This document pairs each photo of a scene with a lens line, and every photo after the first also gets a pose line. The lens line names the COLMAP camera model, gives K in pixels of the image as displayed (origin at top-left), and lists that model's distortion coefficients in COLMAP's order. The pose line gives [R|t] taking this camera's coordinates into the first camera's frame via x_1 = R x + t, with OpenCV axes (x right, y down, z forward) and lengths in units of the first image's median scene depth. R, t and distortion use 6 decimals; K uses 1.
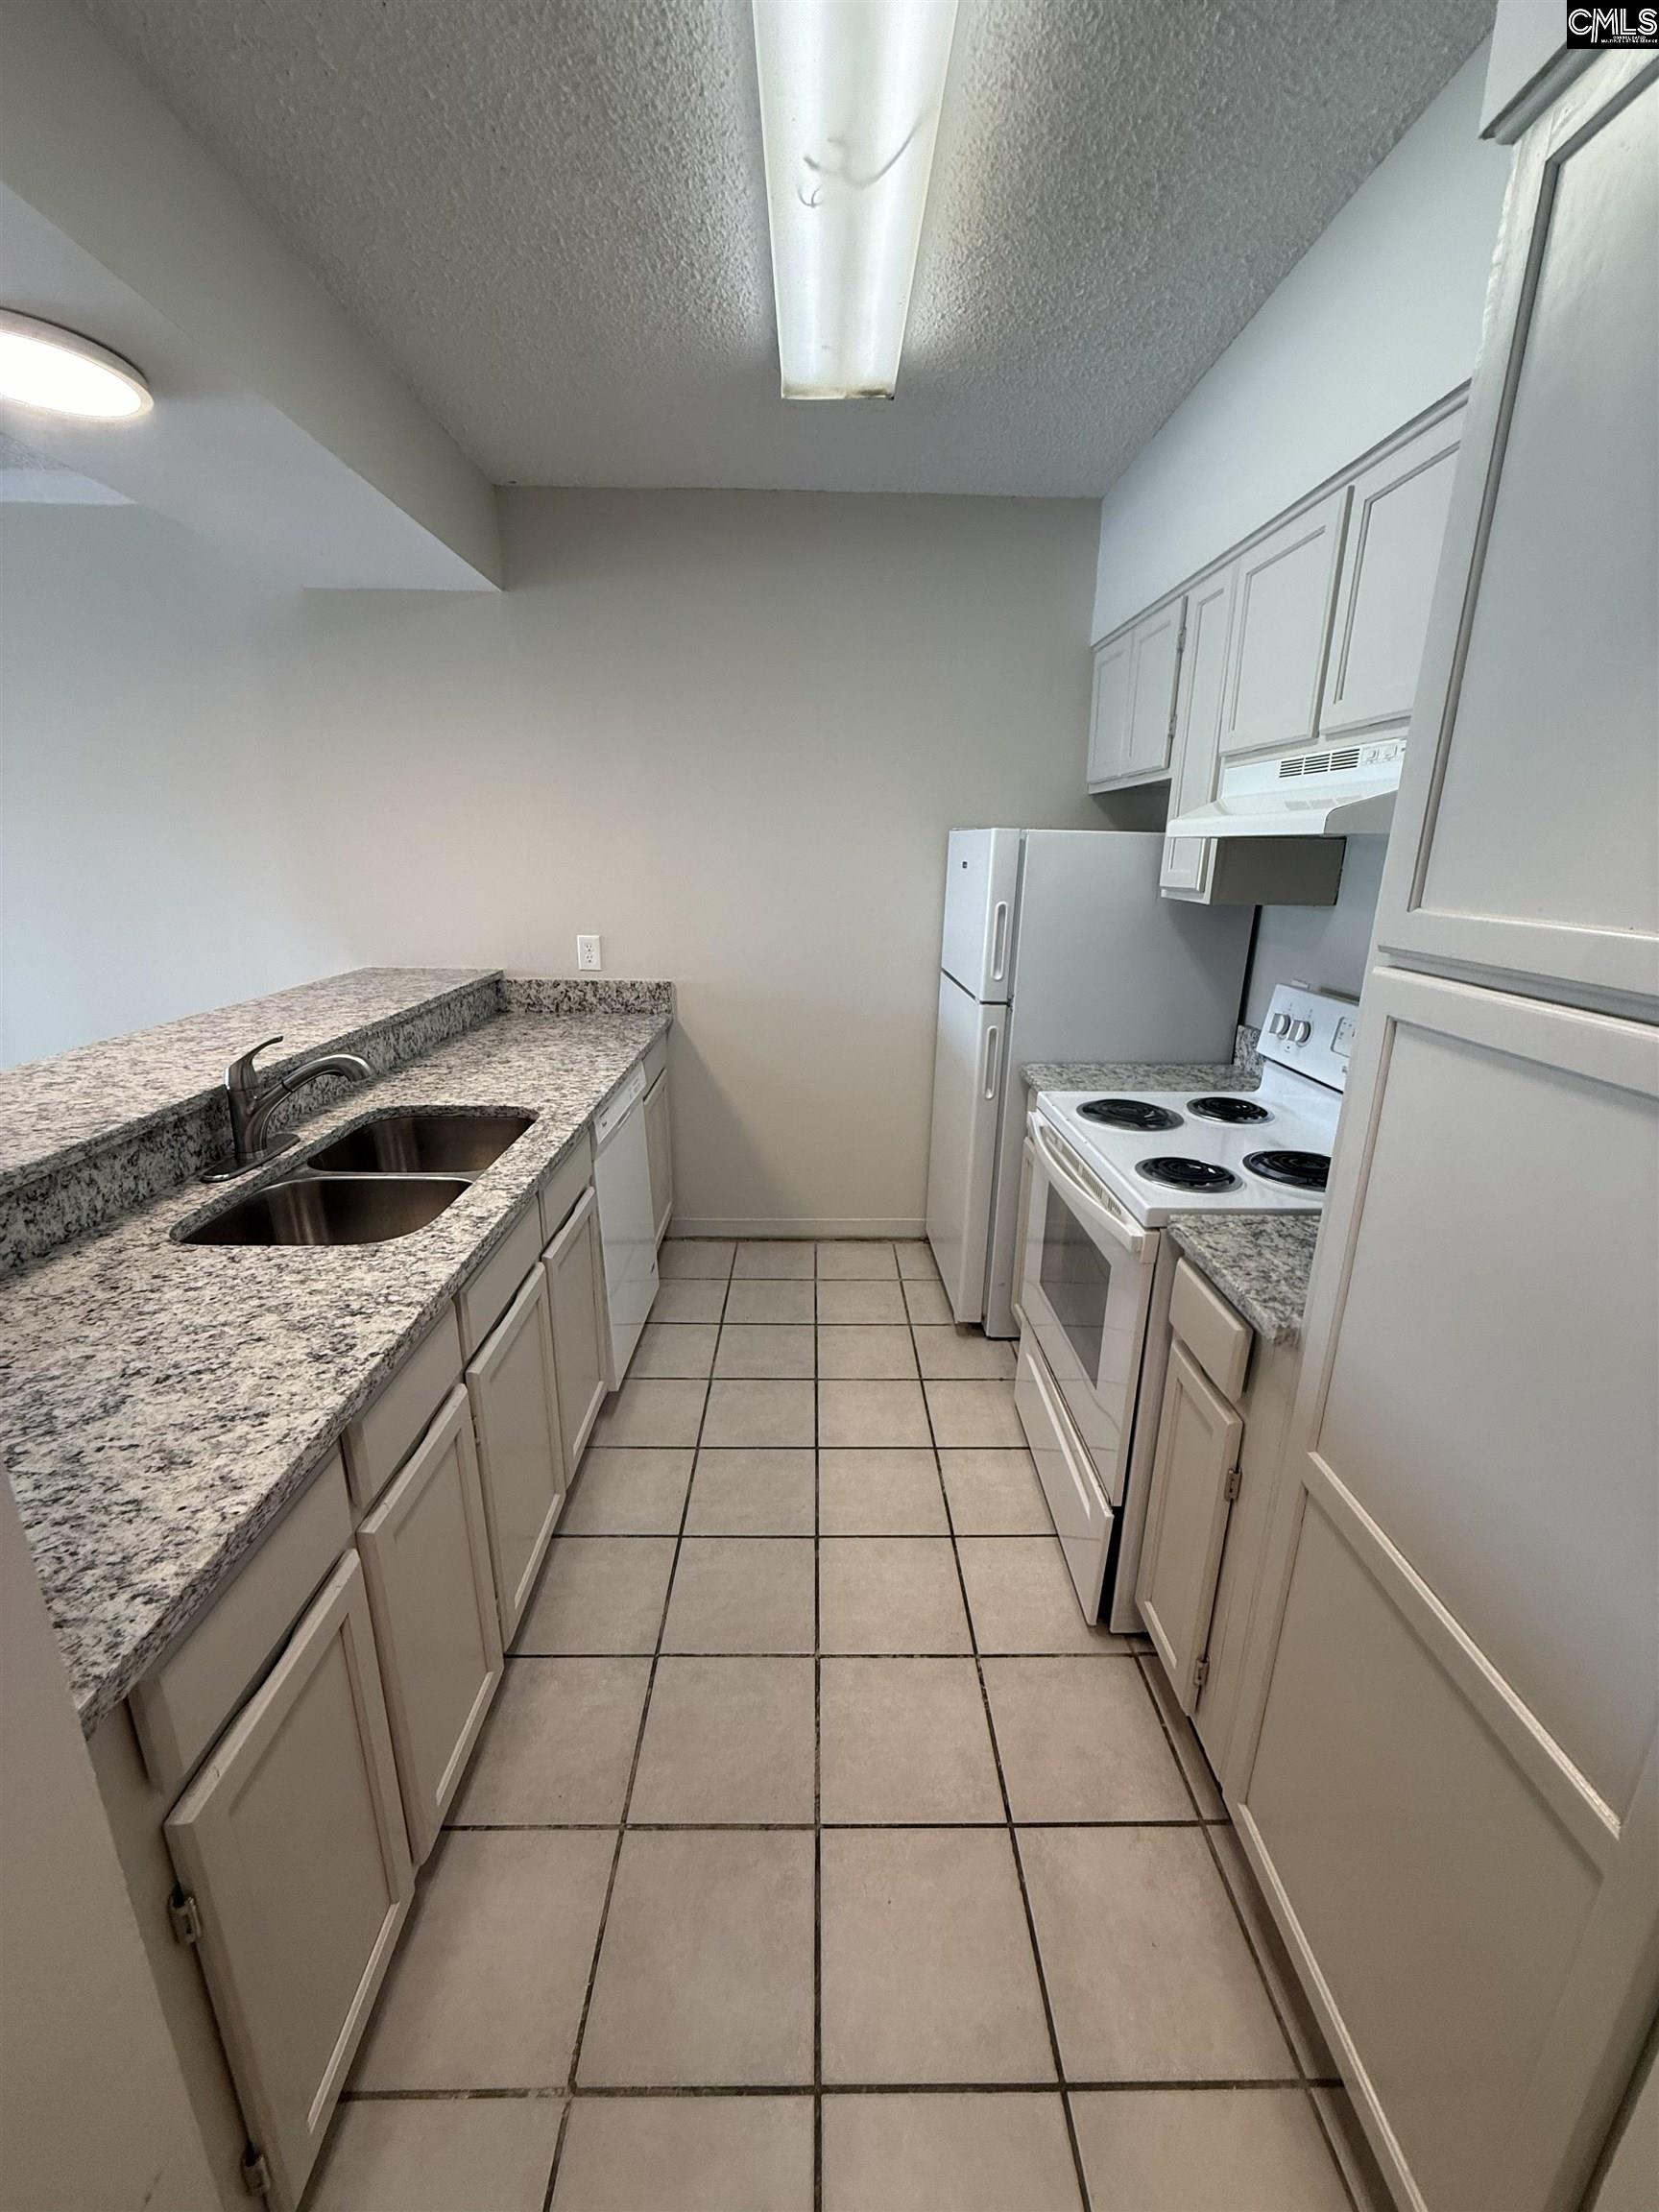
lens RADIAL K [[888.7, 0, 827.8], [0, 888.7, 1108.4], [0, 0, 1]] dist [0.001712, -0.000081]
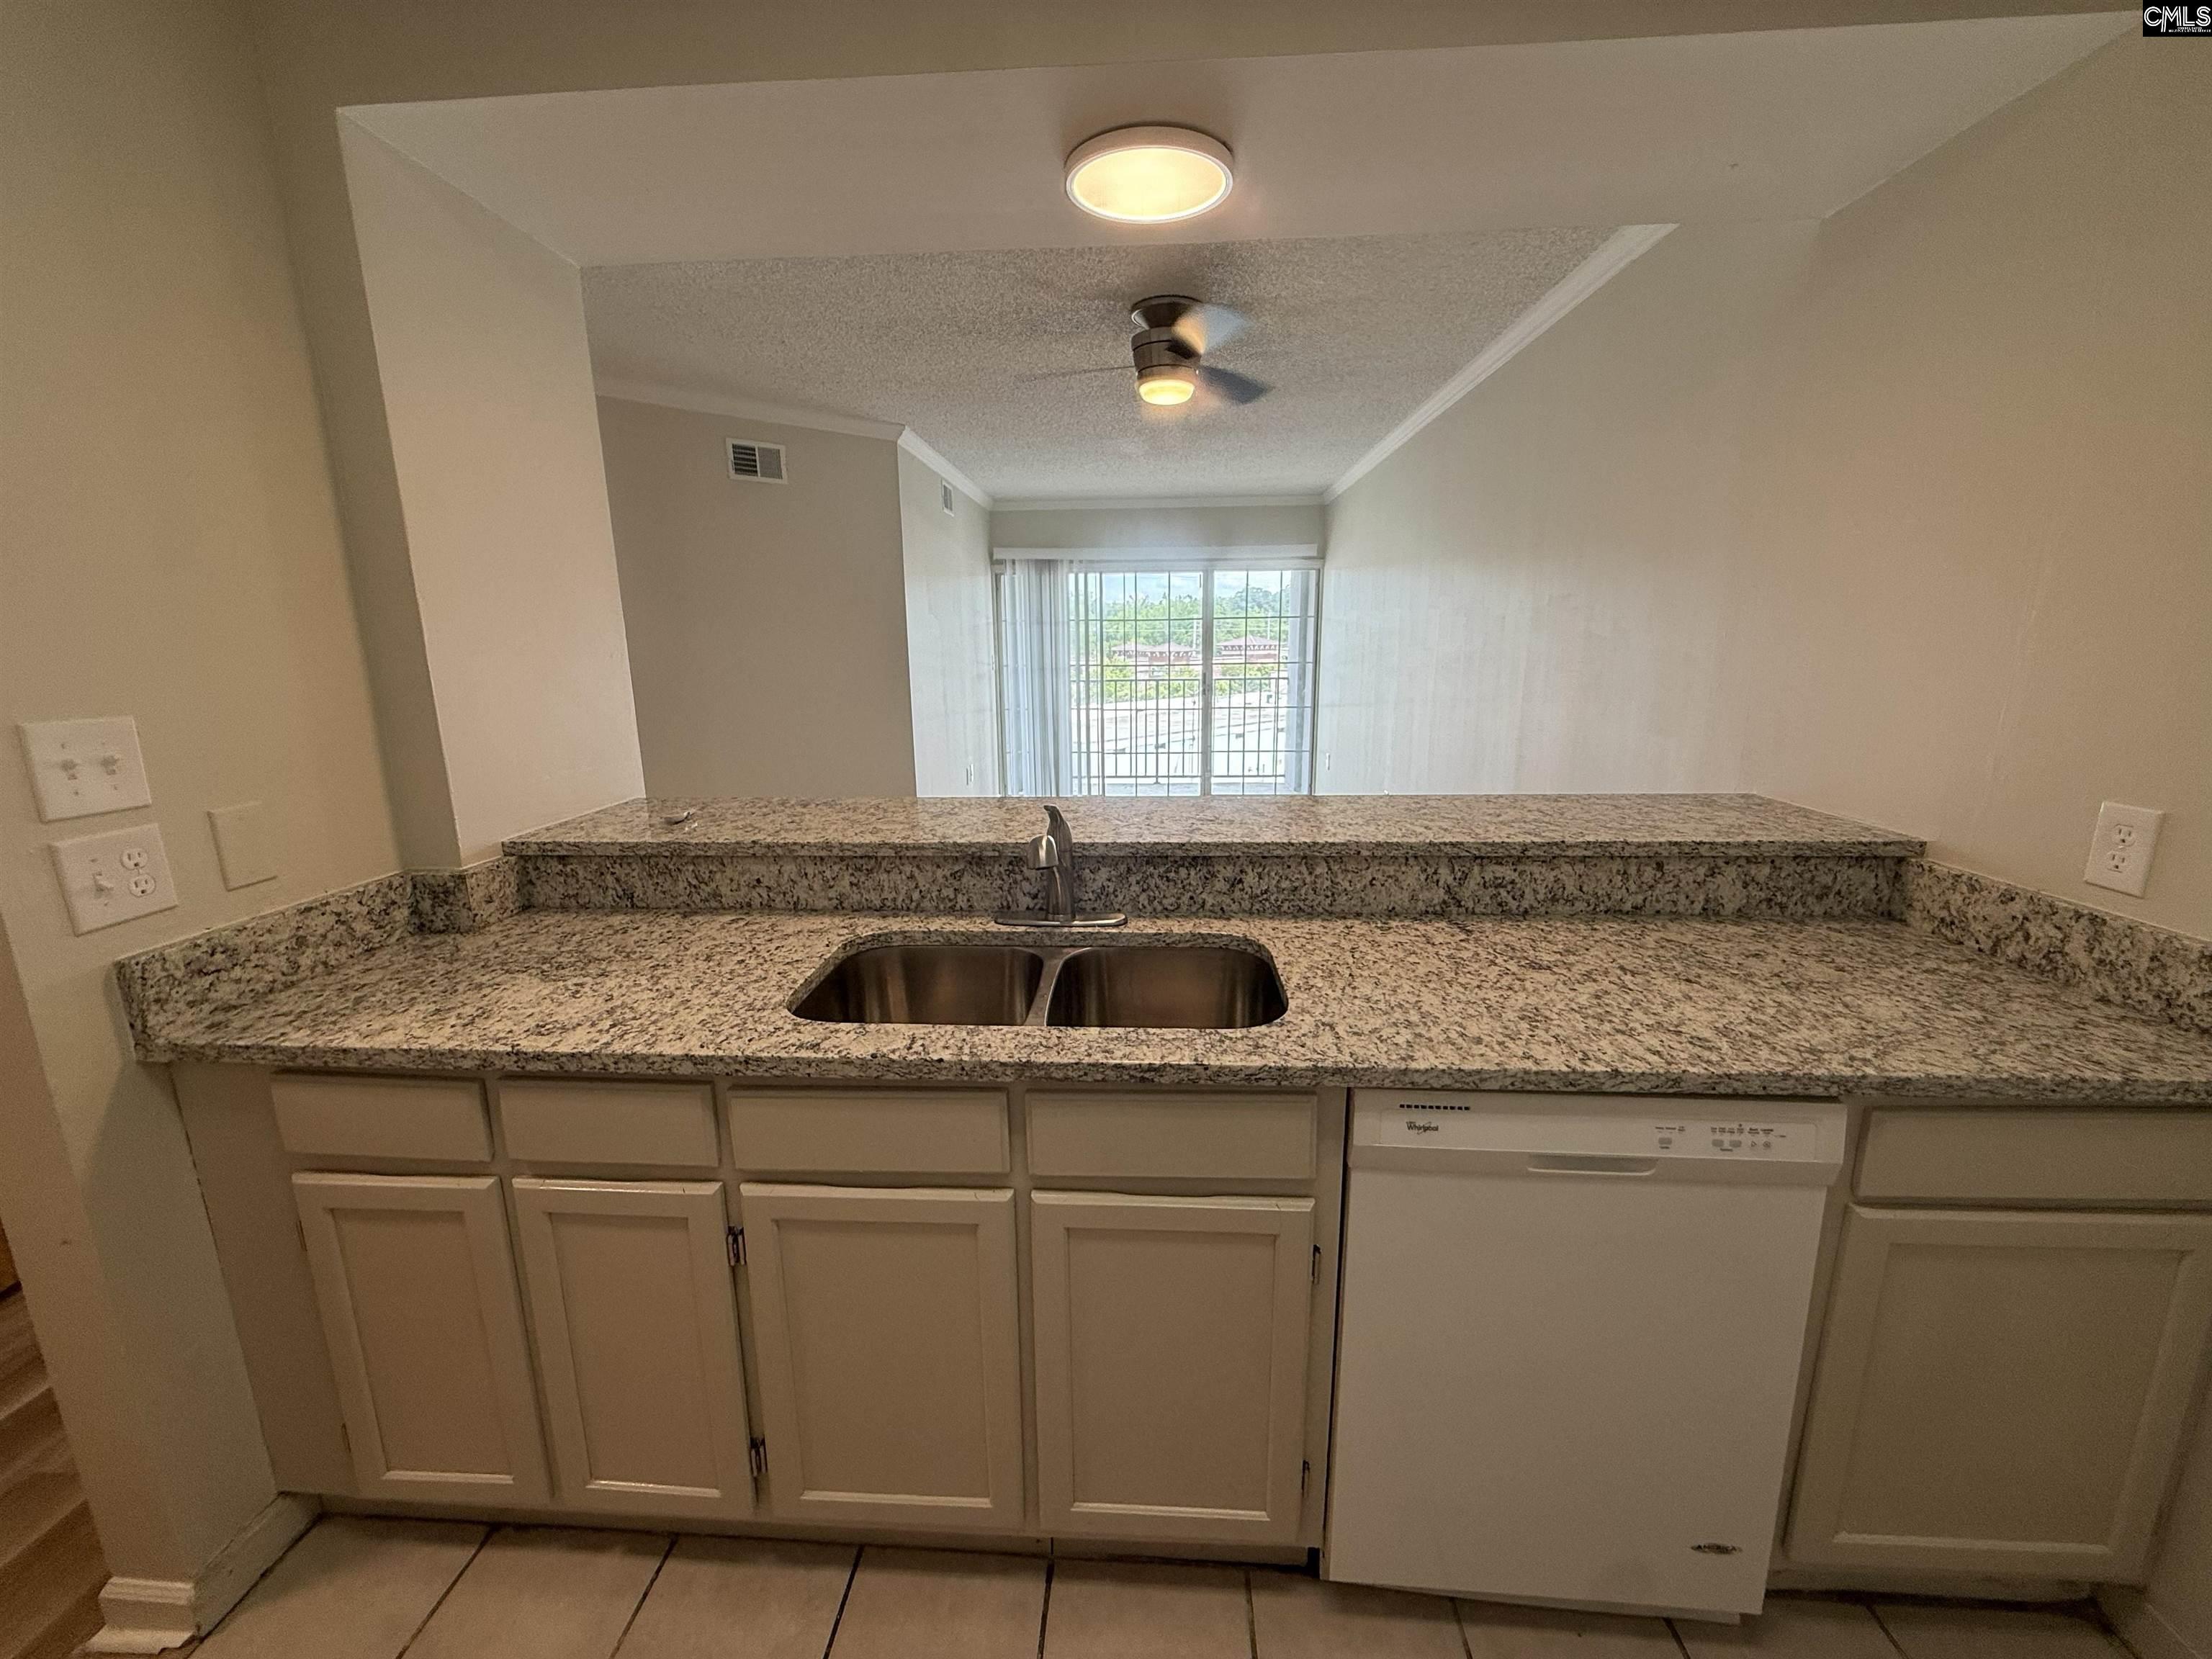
lens RADIAL K [[888.7, 0, 1101.7], [0, 888.7, 832.8], [0, 0, 1]] dist [0.001712, -0.000081]
pose [[-0.081228, 0.203693, -0.975659, 0.345287], [-0.272166, 0.937158, 0.218314, -0.309883], [0.958816, 0.283275, -0.020685, 1.219220]]
